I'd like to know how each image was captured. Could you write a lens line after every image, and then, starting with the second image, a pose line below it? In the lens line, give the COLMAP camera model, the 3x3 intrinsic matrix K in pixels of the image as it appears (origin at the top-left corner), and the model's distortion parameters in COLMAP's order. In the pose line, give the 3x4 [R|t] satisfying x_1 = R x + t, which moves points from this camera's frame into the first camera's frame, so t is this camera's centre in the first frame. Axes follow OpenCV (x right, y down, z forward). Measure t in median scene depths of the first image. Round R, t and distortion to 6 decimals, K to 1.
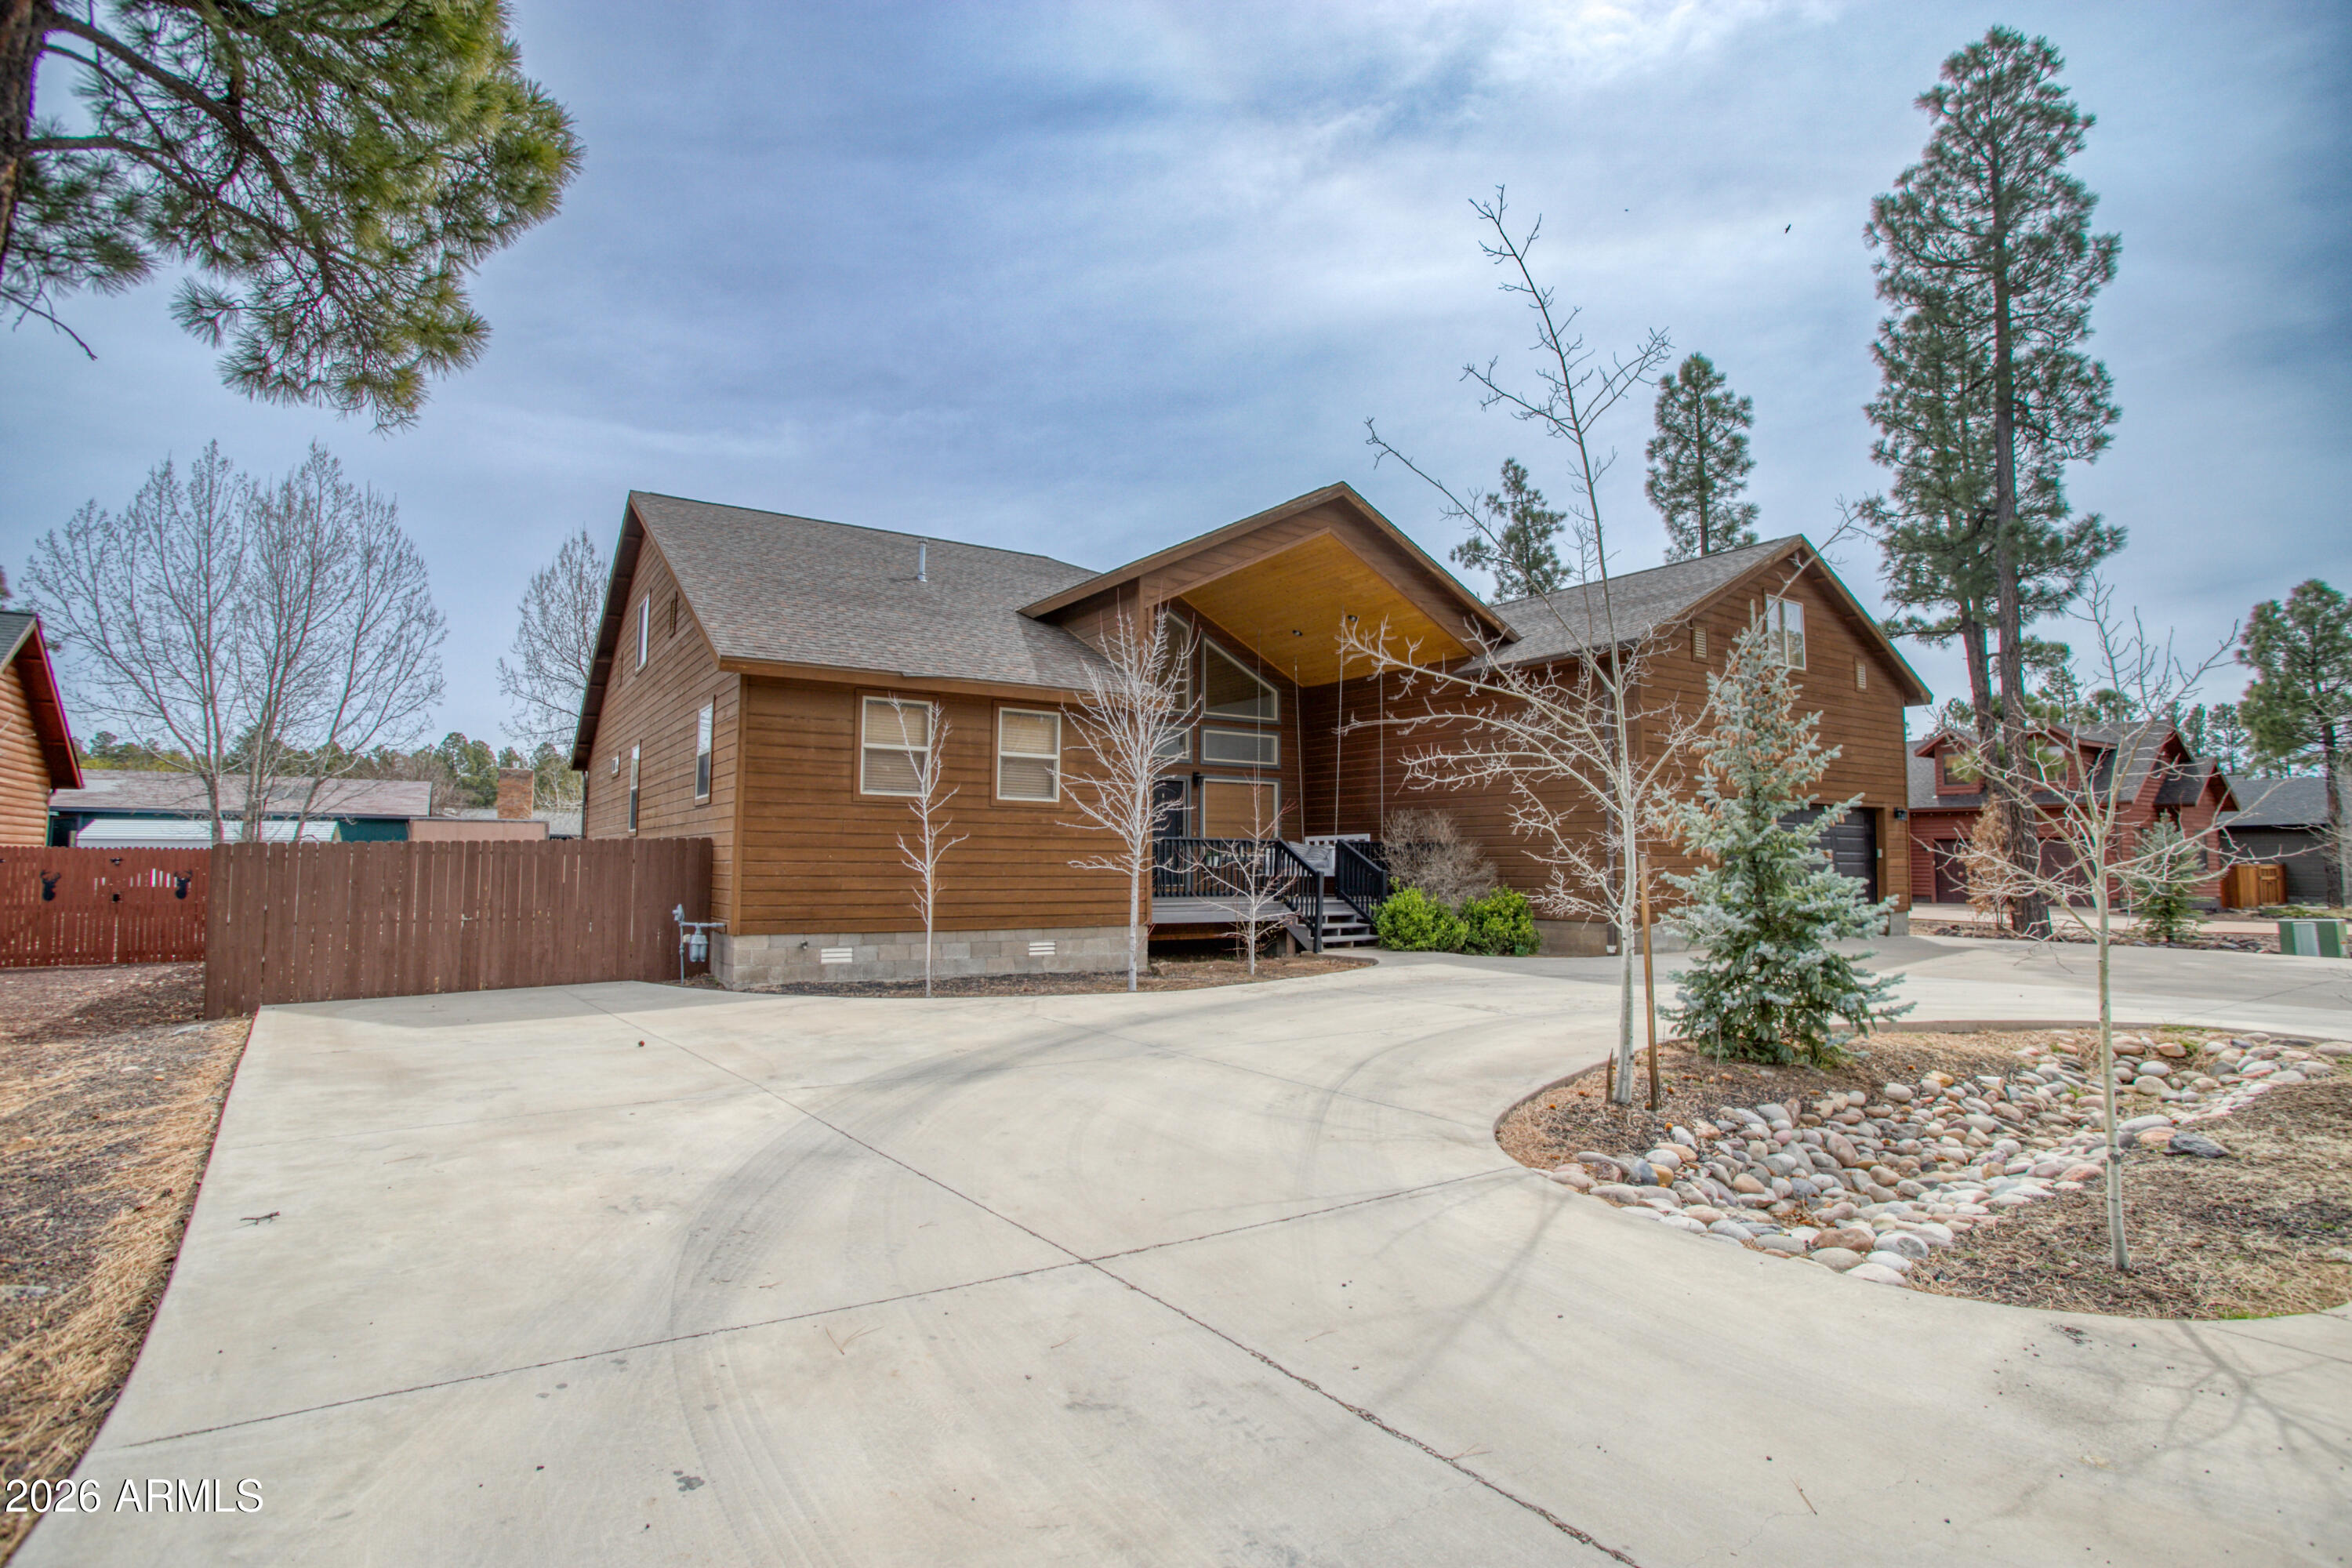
lens RADIAL K [[1135.6, 0, 1176.0], [0, 1135.6, 784.0], [0, 0, 1]] dist [-0.037571, 0.000167]
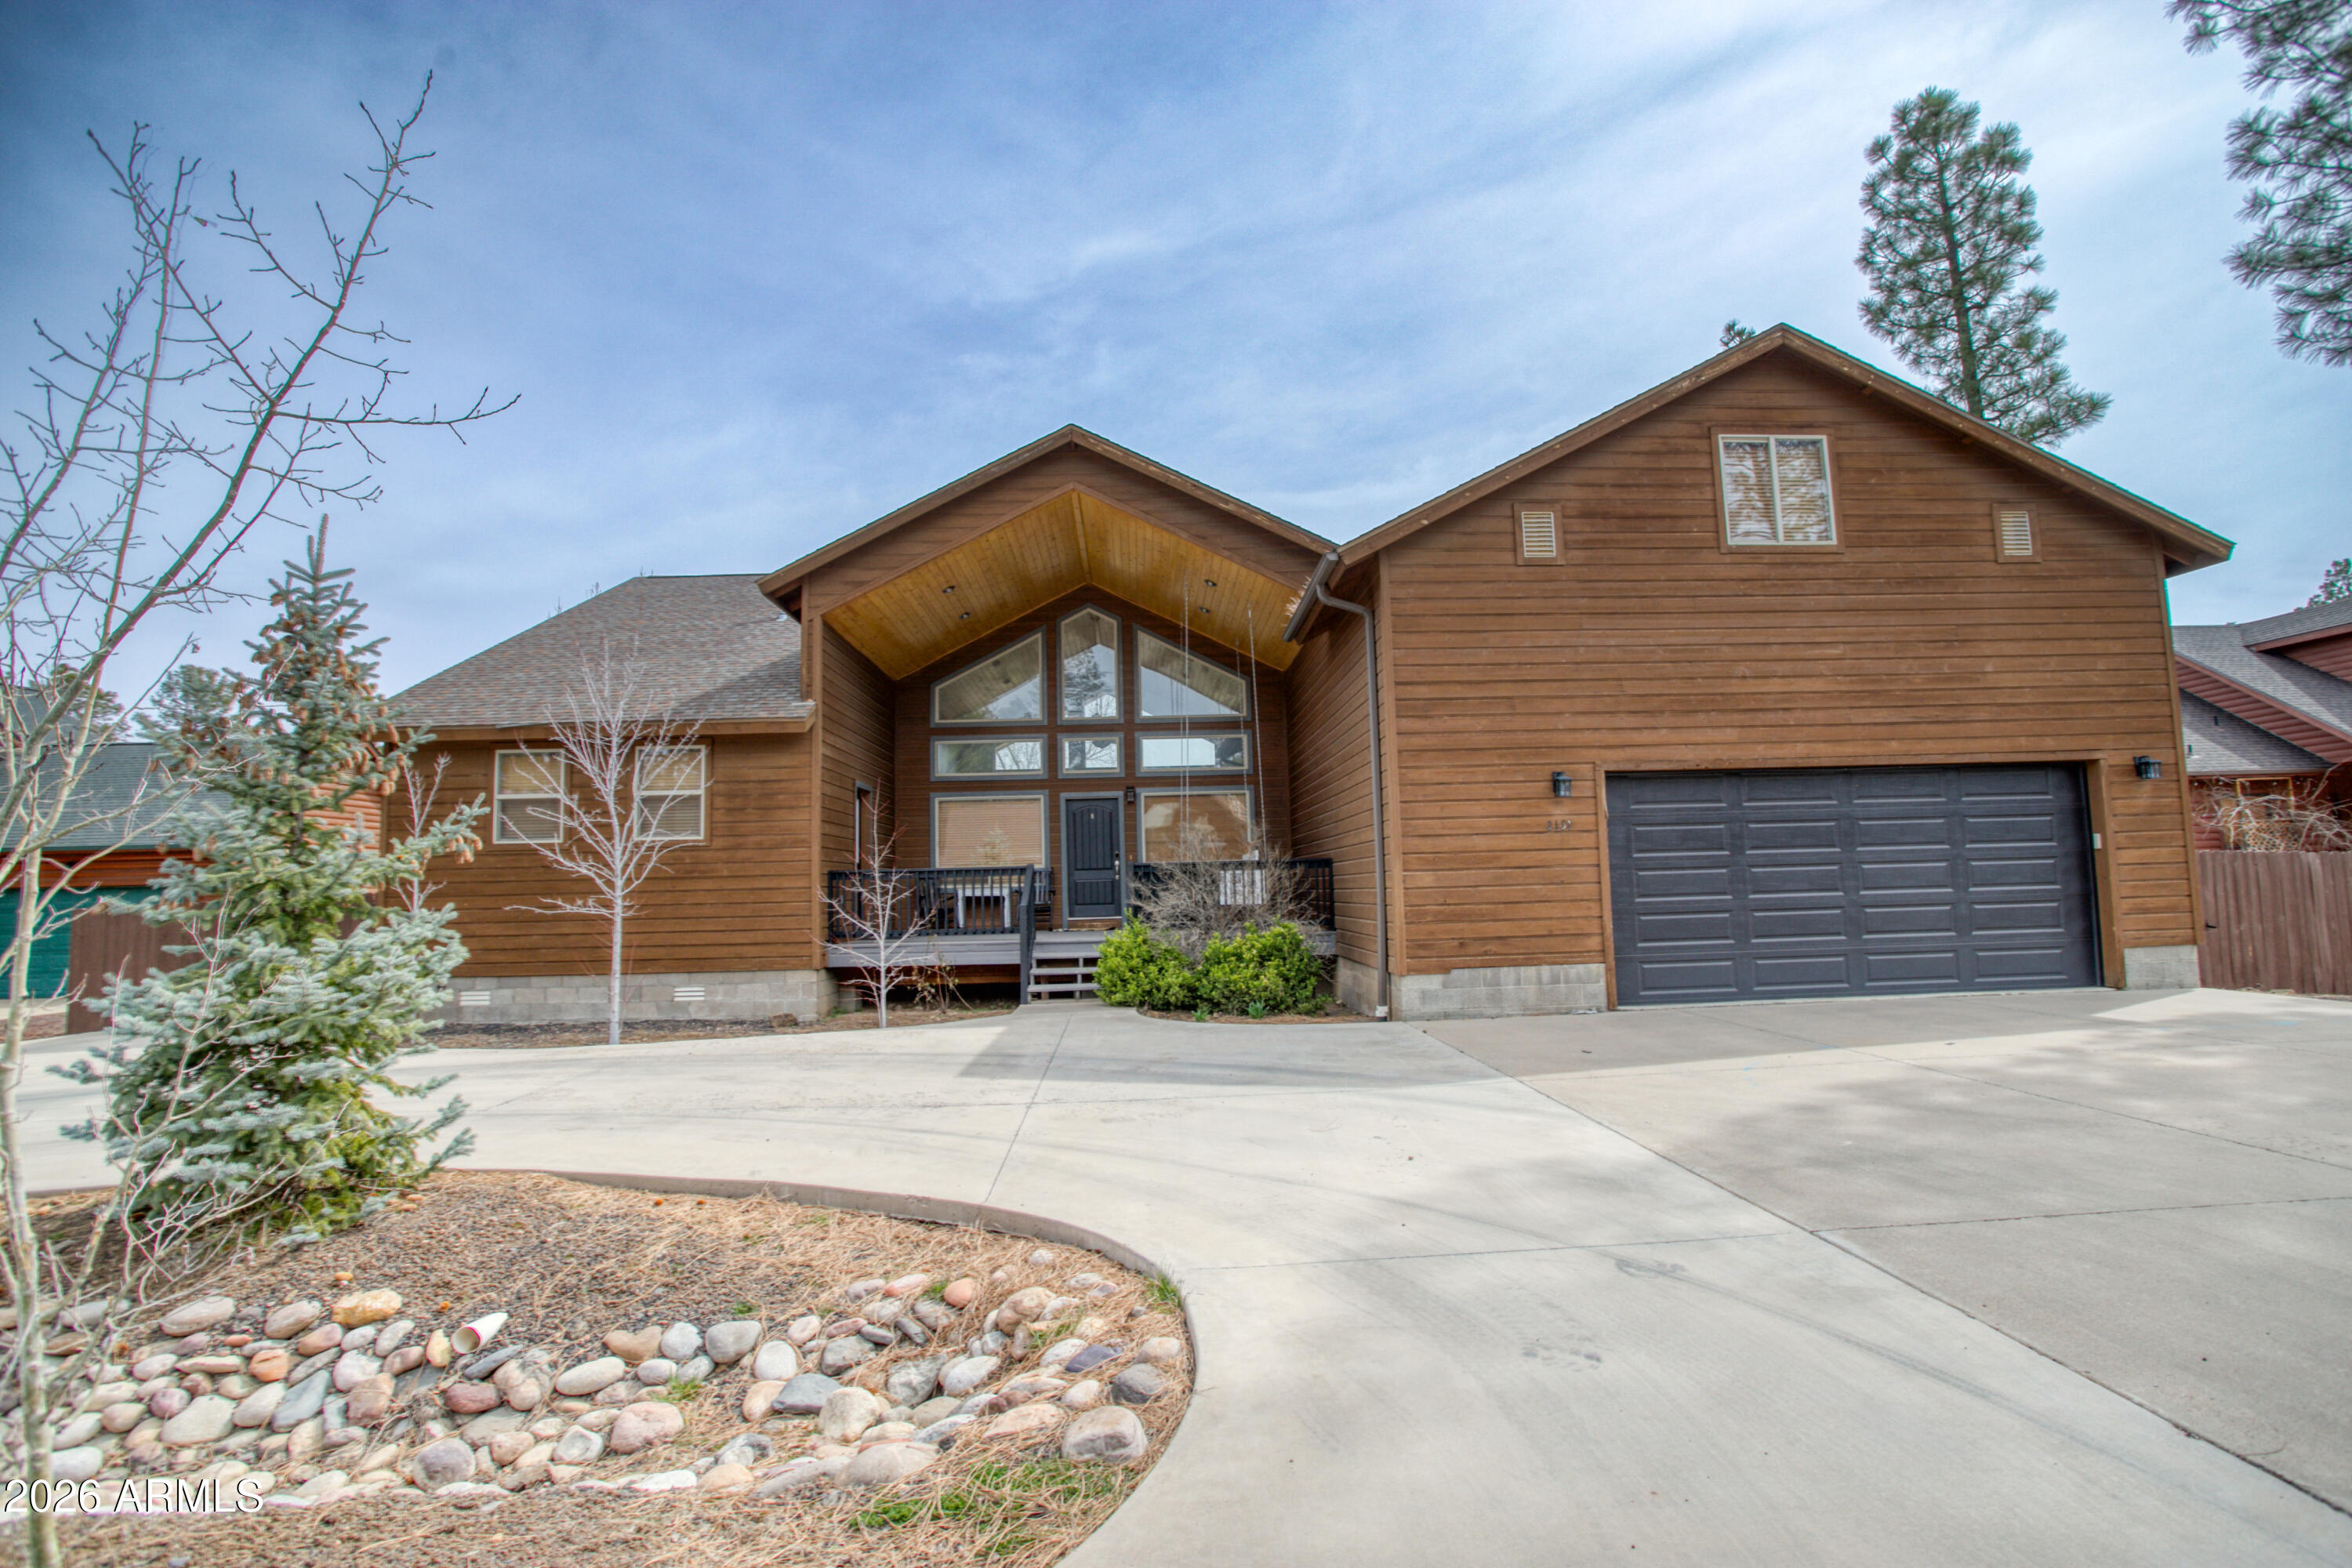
lens RADIAL K [[1135.6, 0, 1176.0], [0, 1135.6, 784.0], [0, 0, 1]] dist [-0.037571, 0.000167]
pose [[0.852820, -0.075684, -0.516691, 0.704871], [0.067805, 0.997114, -0.034141, 0.028334], [0.517784, -0.005918, 0.855491, 0.390353]]
